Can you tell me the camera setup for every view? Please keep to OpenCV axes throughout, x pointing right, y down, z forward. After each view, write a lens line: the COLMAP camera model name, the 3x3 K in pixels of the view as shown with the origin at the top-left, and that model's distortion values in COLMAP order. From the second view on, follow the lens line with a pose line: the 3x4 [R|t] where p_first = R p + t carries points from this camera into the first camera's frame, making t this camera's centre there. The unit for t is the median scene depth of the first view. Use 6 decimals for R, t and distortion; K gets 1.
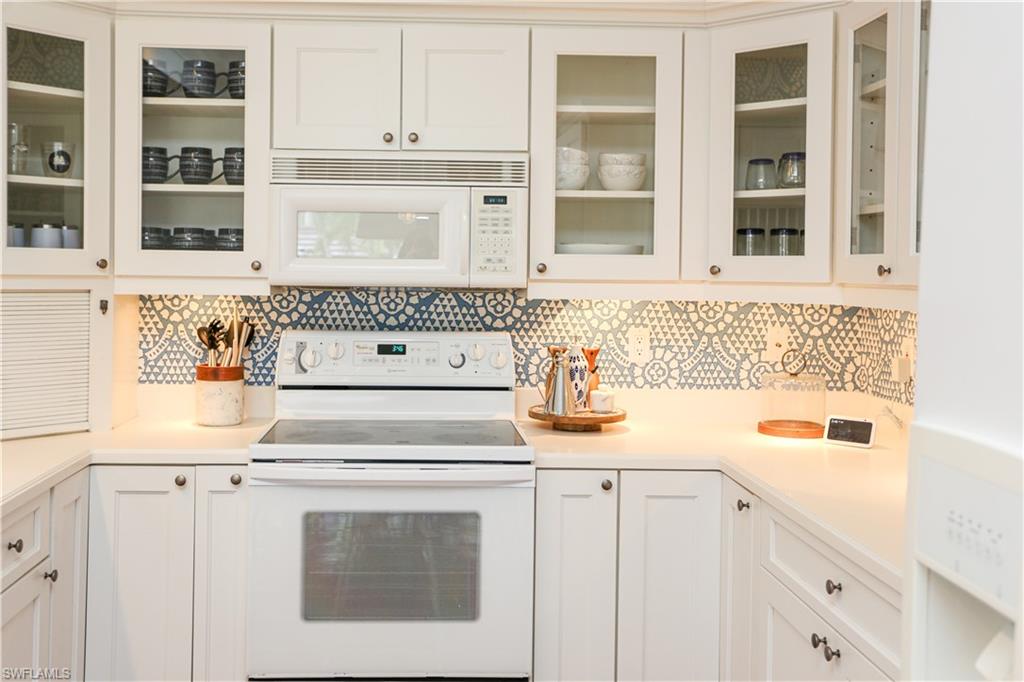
lens RADIAL K [[1139.1, 0, 507.6], [0, 1139.1, 304.5], [0, 0, 1]] dist [0.008632, 0.027761]
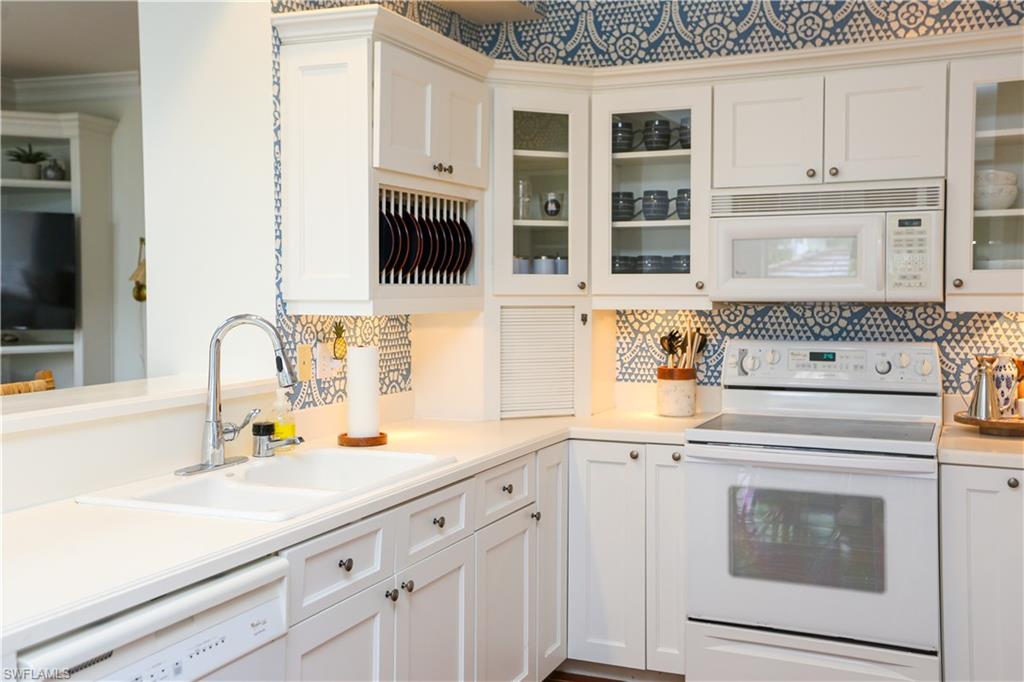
lens RADIAL K [[1044.7, 0, 512.0], [0, 1044.7, 341.0], [0, 0, 1]] dist [0.012834, 0.107234]
pose [[0.900662, 0.008046, -0.434447, 0.073958], [-0.000186, 0.999836, 0.018131, 0.004632], [0.434521, -0.016250, 0.900515, -0.083351]]
